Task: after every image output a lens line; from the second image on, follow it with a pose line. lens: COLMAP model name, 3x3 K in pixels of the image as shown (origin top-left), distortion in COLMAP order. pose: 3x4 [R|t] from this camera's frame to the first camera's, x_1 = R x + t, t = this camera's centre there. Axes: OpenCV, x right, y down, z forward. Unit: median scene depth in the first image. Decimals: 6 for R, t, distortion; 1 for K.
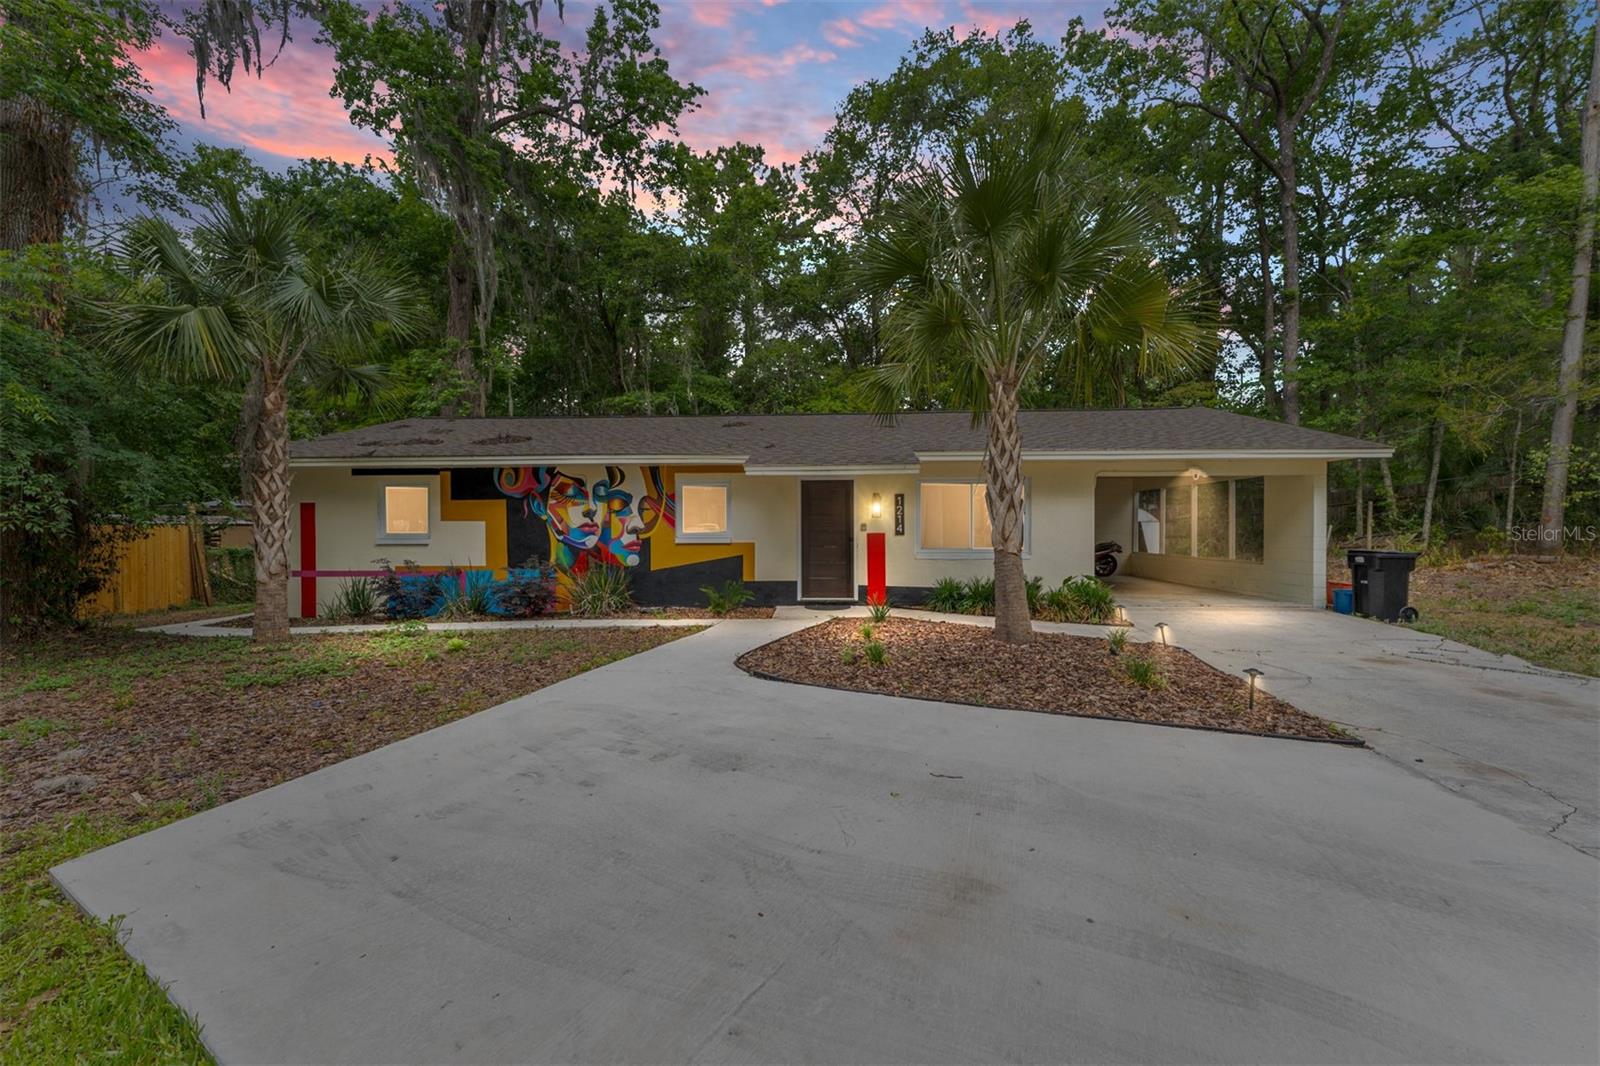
lens RADIAL K [[654.7, 0, 799.0], [0, 654.7, 536.4], [0, 0, 1]] dist [-0.002972, -0.000419]
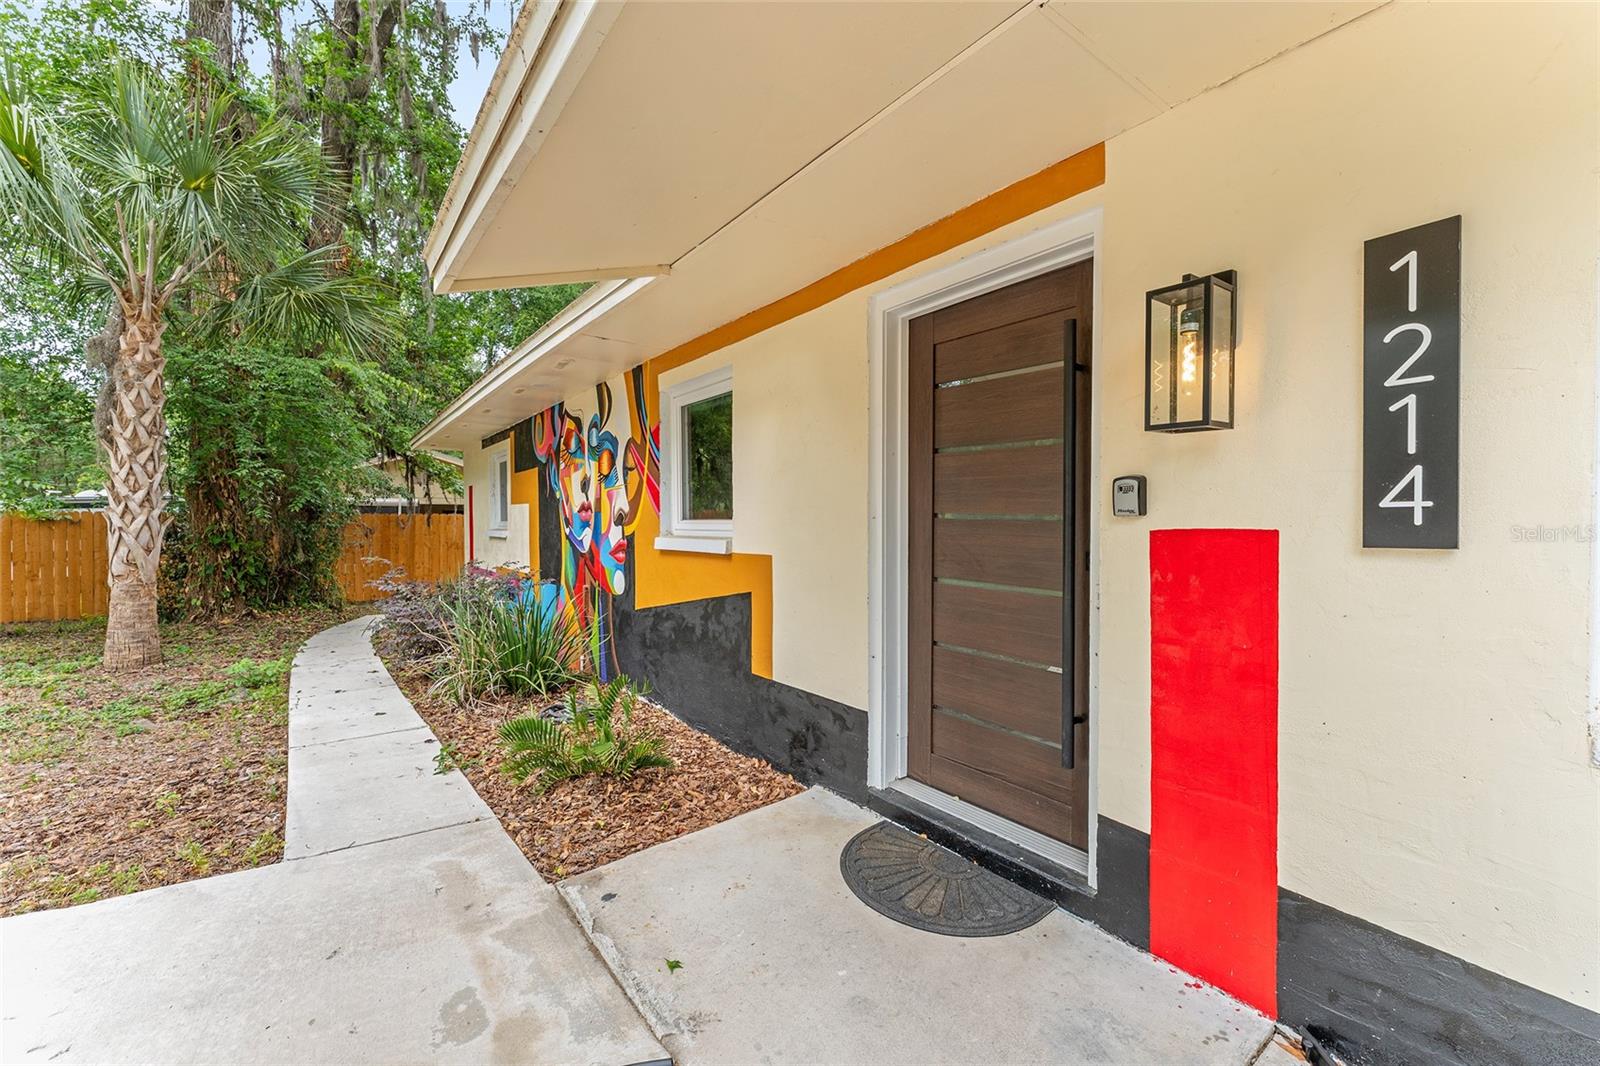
lens RADIAL K [[655.1, 0, 787.0], [0, 655.1, 534.4], [0, 0, 1]] dist [-0.002731, -0.000214]
pose [[0.634255, 0.017510, -0.772925, 0.170804], [-0.014931, 0.999834, 0.010398, -0.003865], [0.772980, 0.004946, 0.634412, 0.797928]]
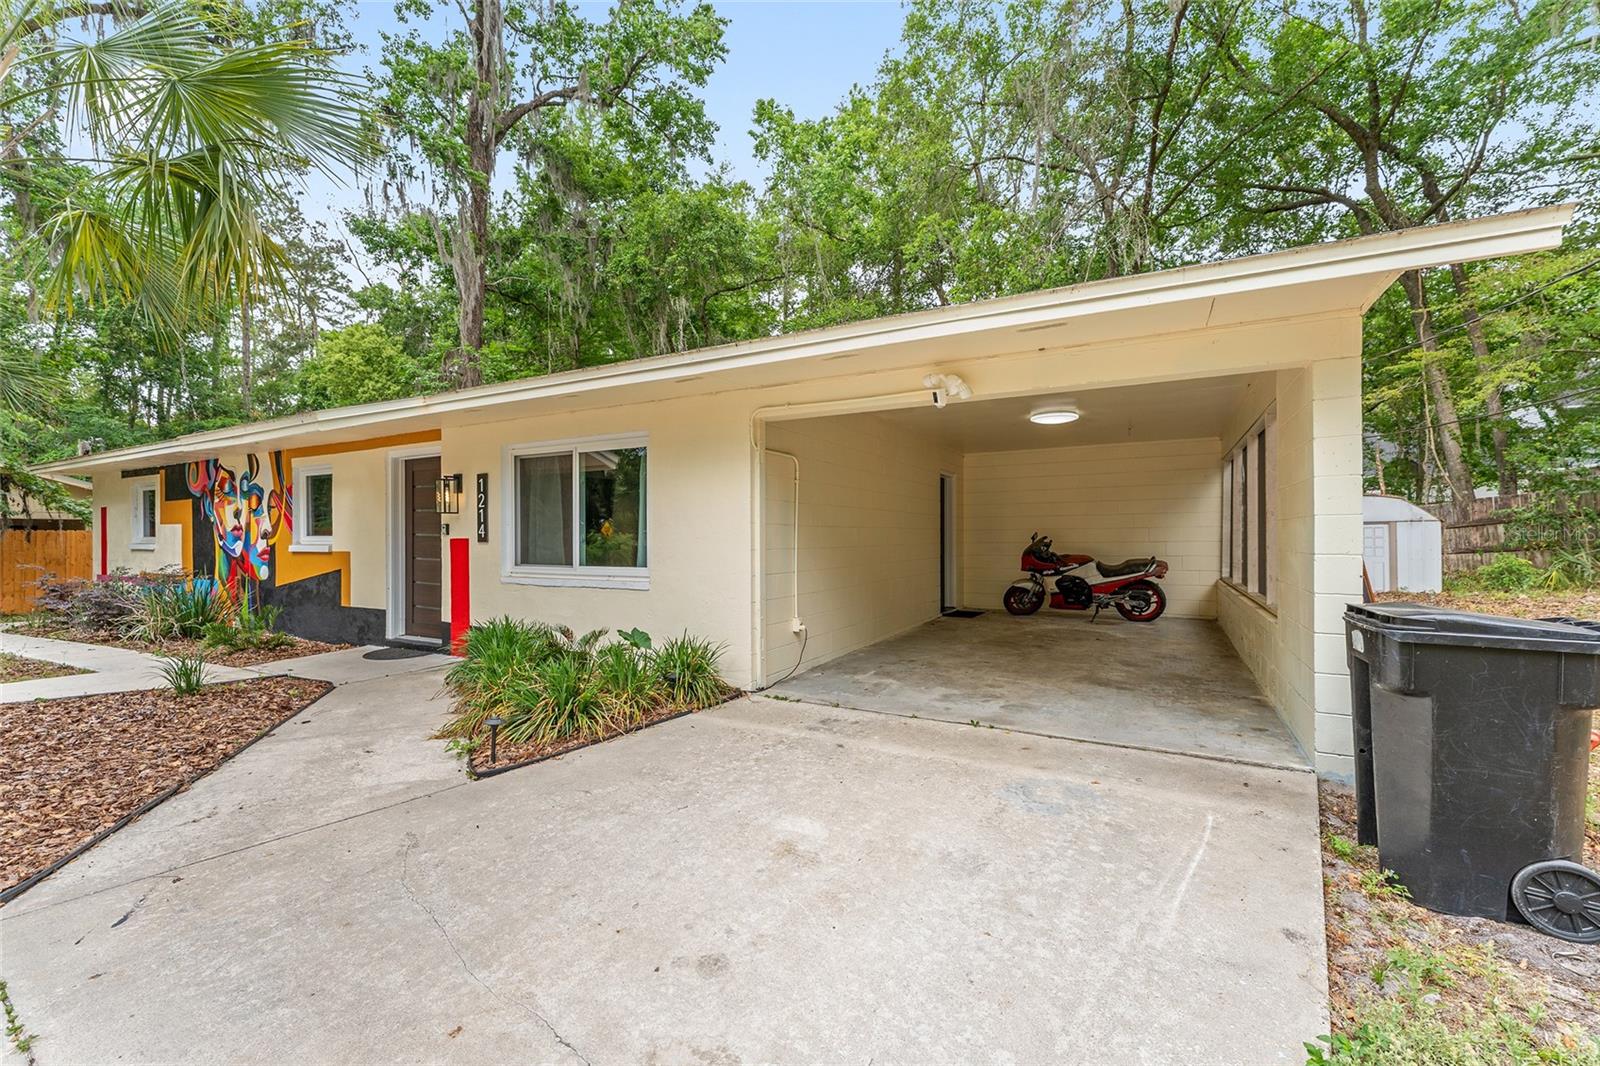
lens RADIAL K [[667.6, 0, 793.5], [0, 667.6, 530.7], [0, 0, 1]] dist [-0.000396, 0.000284]
pose [[0.899902, -0.002715, -0.436084, 0.658973], [-0.005429, 0.999833, -0.017428, -0.003199], [0.436059, 0.018051, 0.899737, 0.555779]]
